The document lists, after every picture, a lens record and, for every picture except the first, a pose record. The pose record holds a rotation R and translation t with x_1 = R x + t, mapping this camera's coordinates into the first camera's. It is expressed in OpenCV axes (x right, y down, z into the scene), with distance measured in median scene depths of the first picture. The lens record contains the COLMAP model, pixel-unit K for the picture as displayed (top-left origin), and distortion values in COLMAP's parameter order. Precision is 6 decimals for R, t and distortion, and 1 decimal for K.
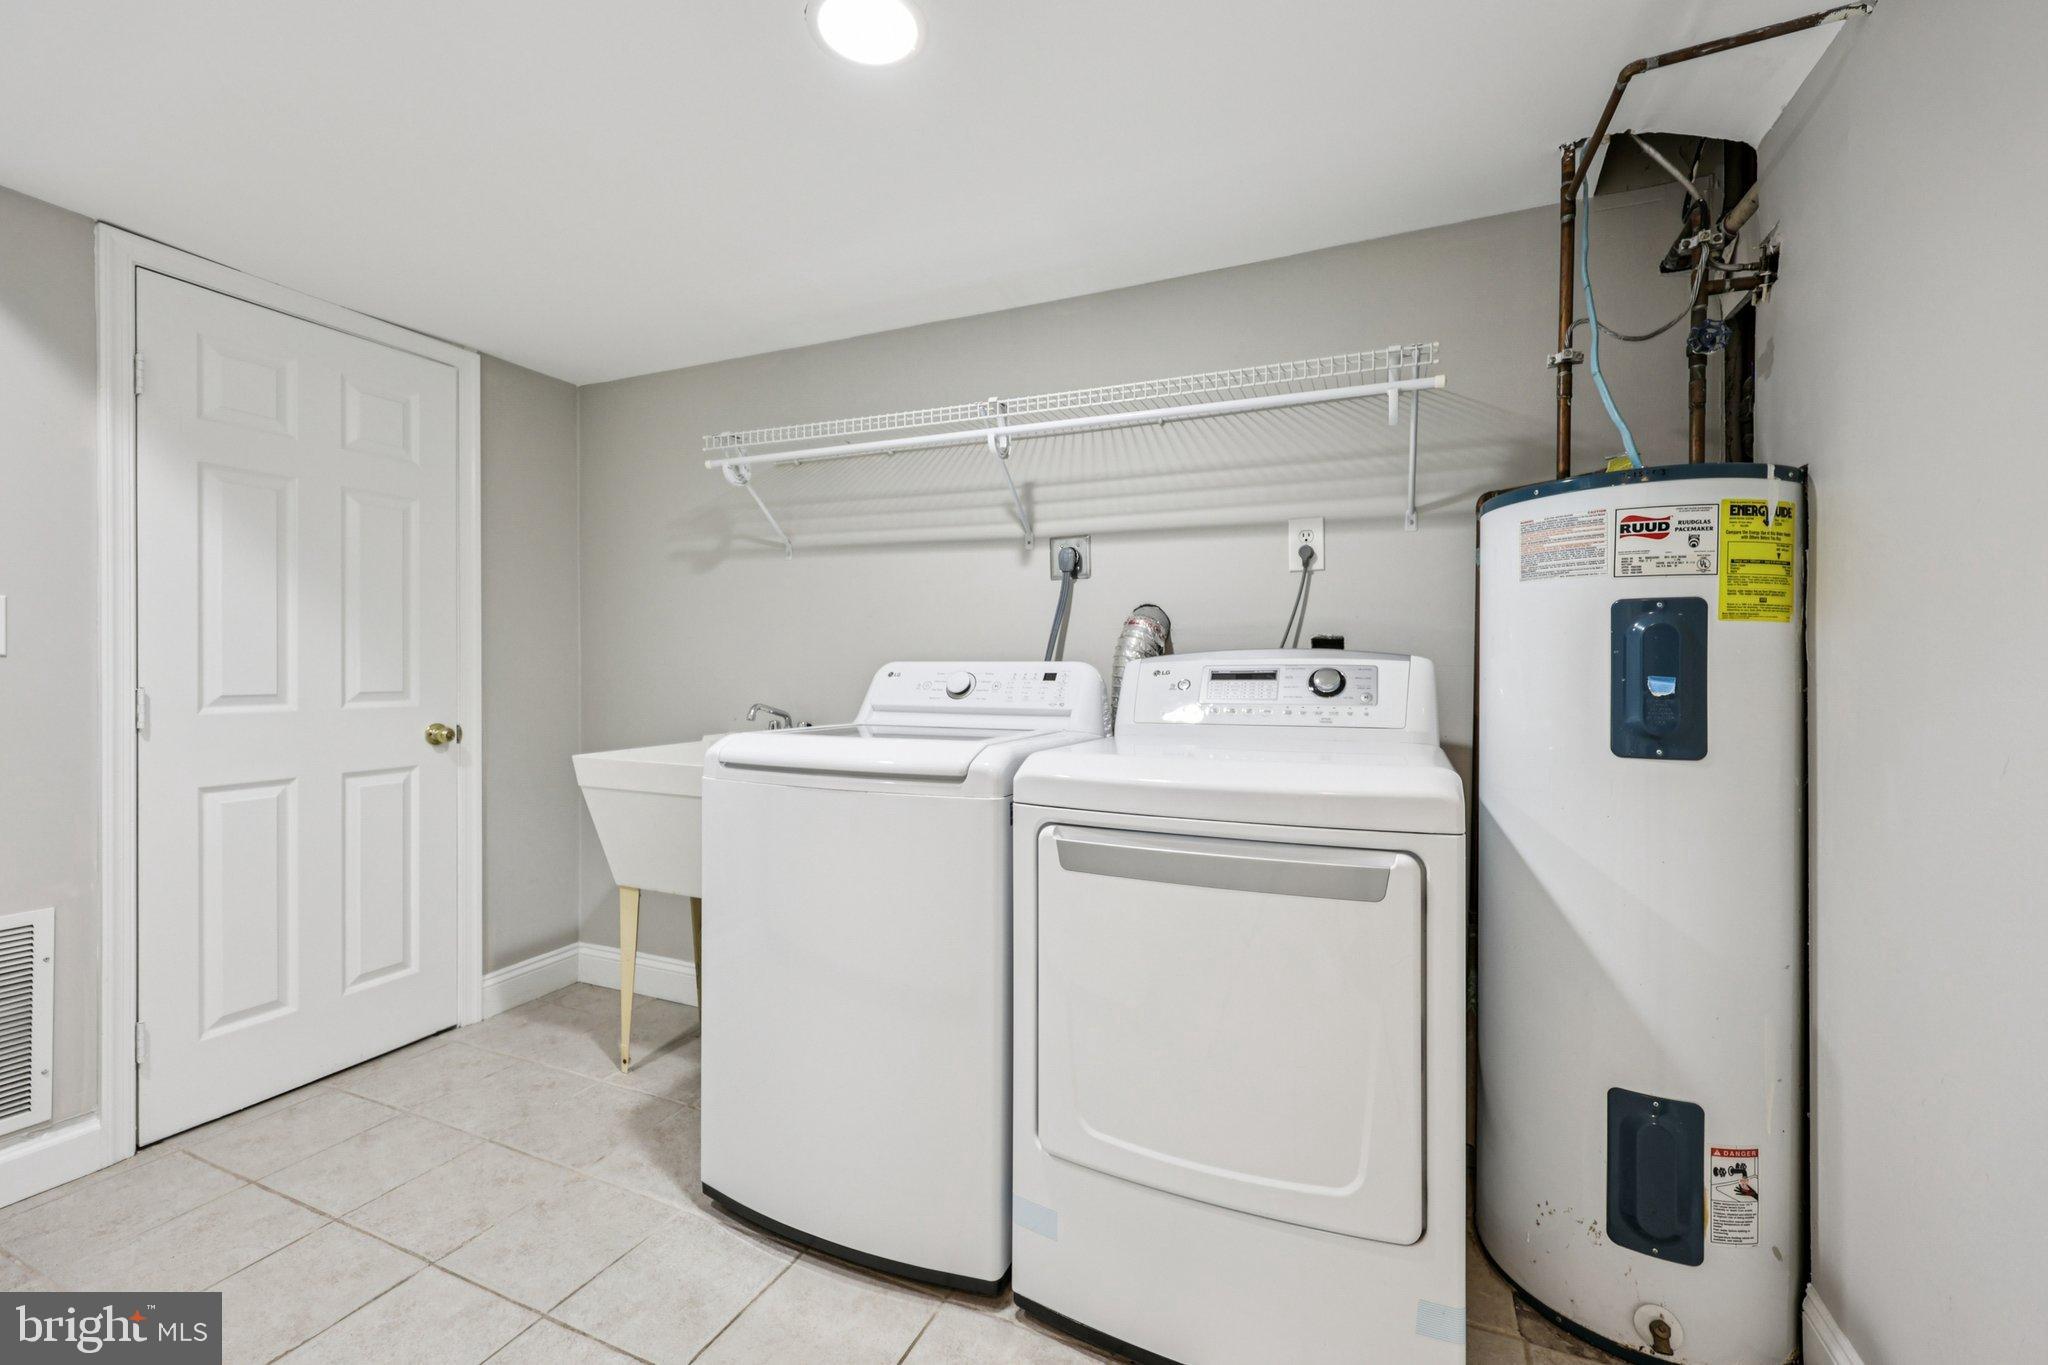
lens RADIAL K [[852.5, 0, 1023.4], [0, 852.5, 672.6], [0, 0, 1]] dist [0.003813, -0.000737]
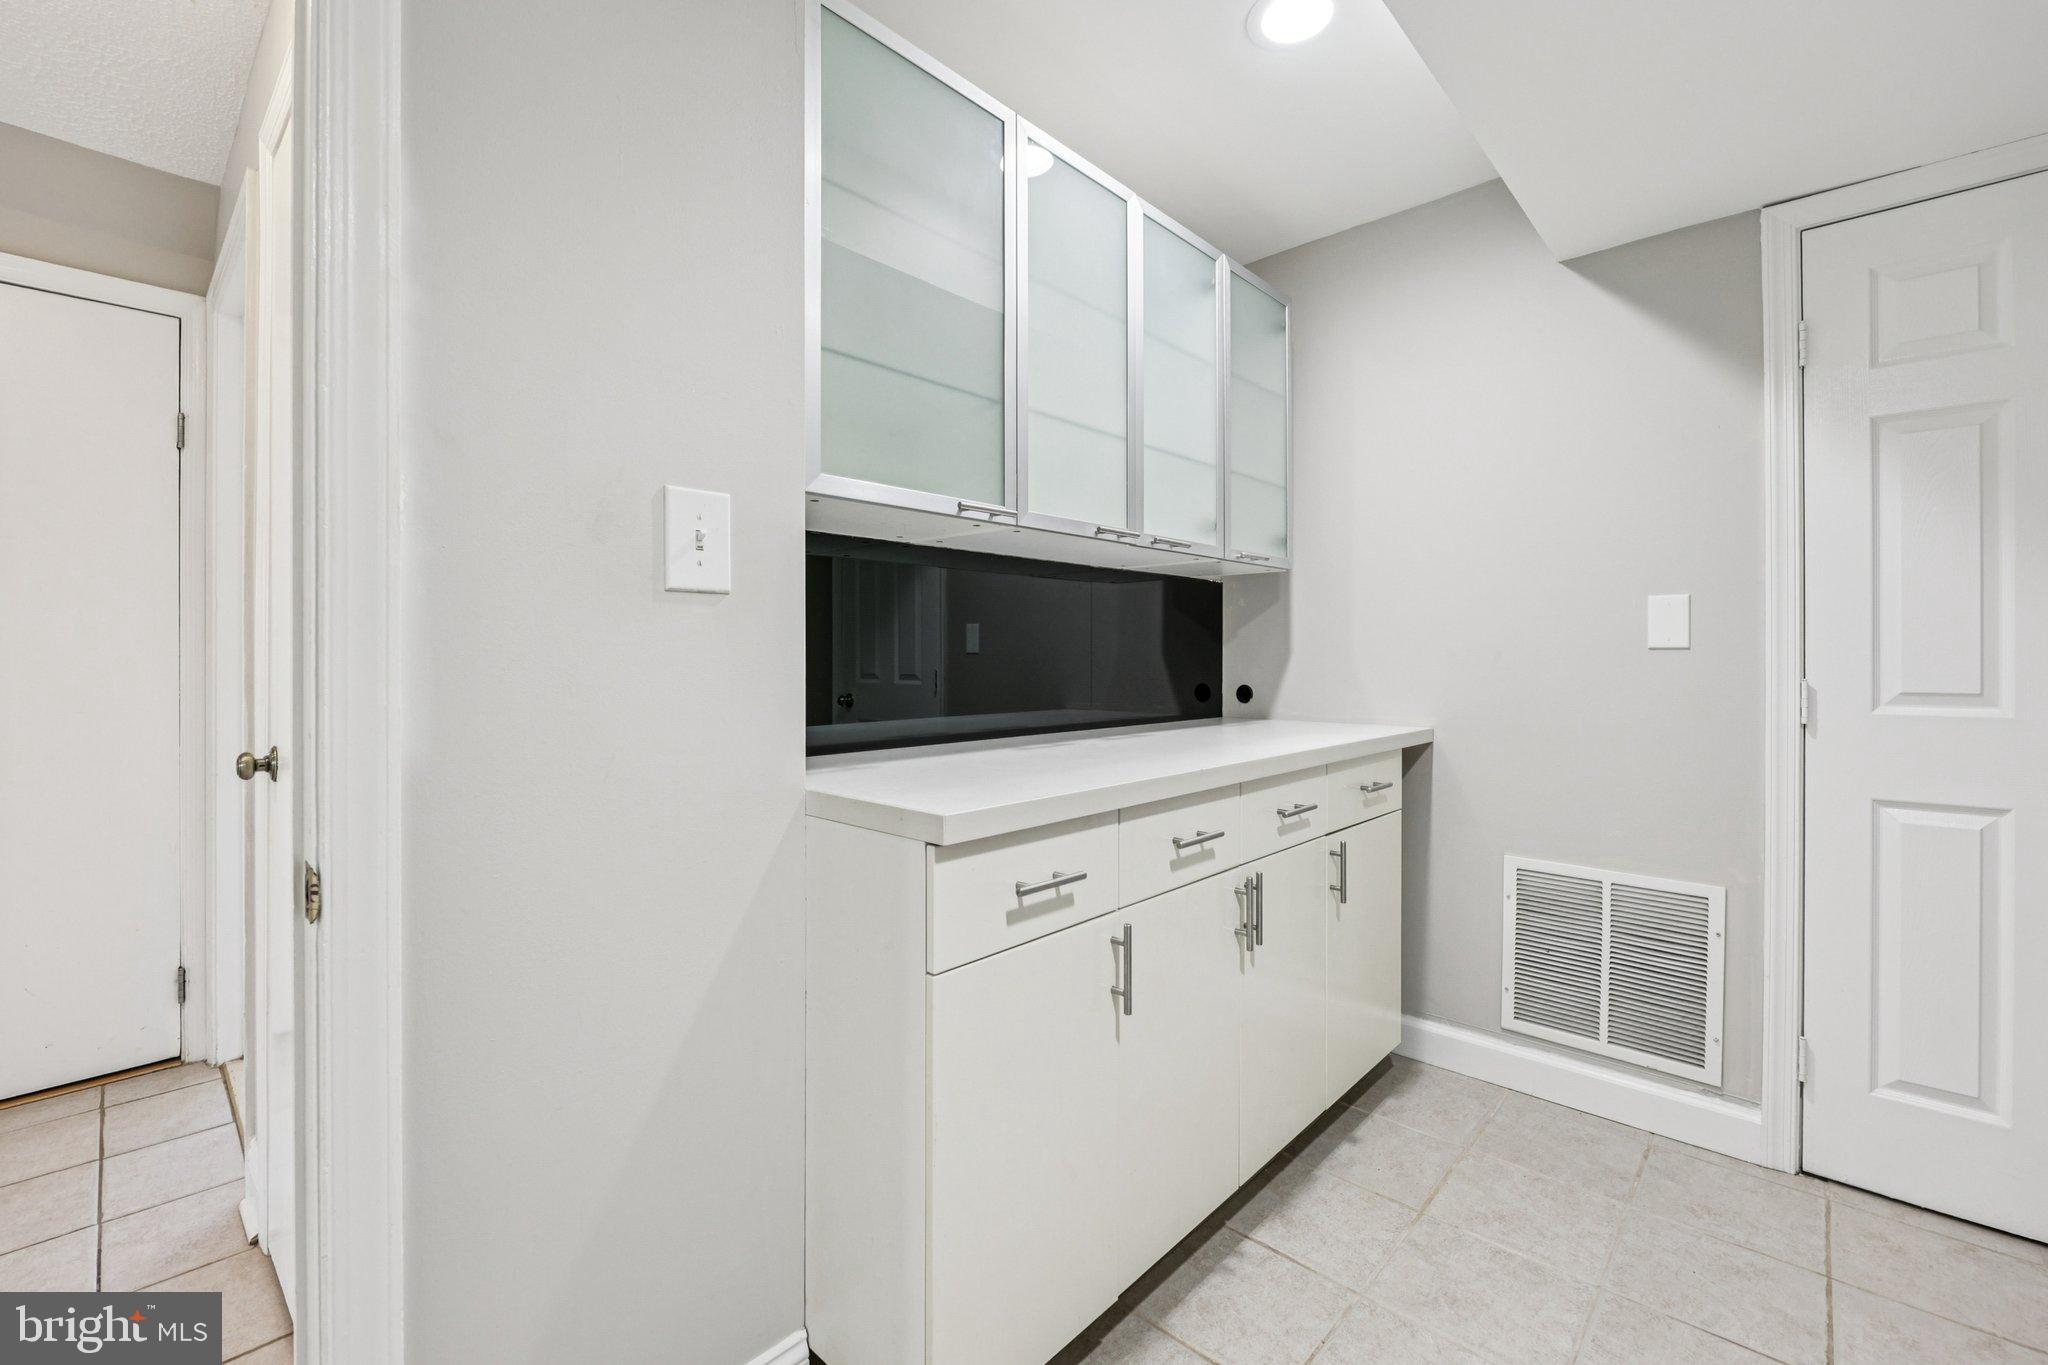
lens RADIAL K [[852.5, 0, 1024.7], [0, 852.5, 669.3], [0, 0, 1]] dist [0.003813, -0.000737]
pose [[-0.319167, 0.004129, -0.947690, 0.125679], [-0.009146, 0.999931, 0.007437, 0.006691], [0.947654, 0.011041, -0.319107, 0.490422]]
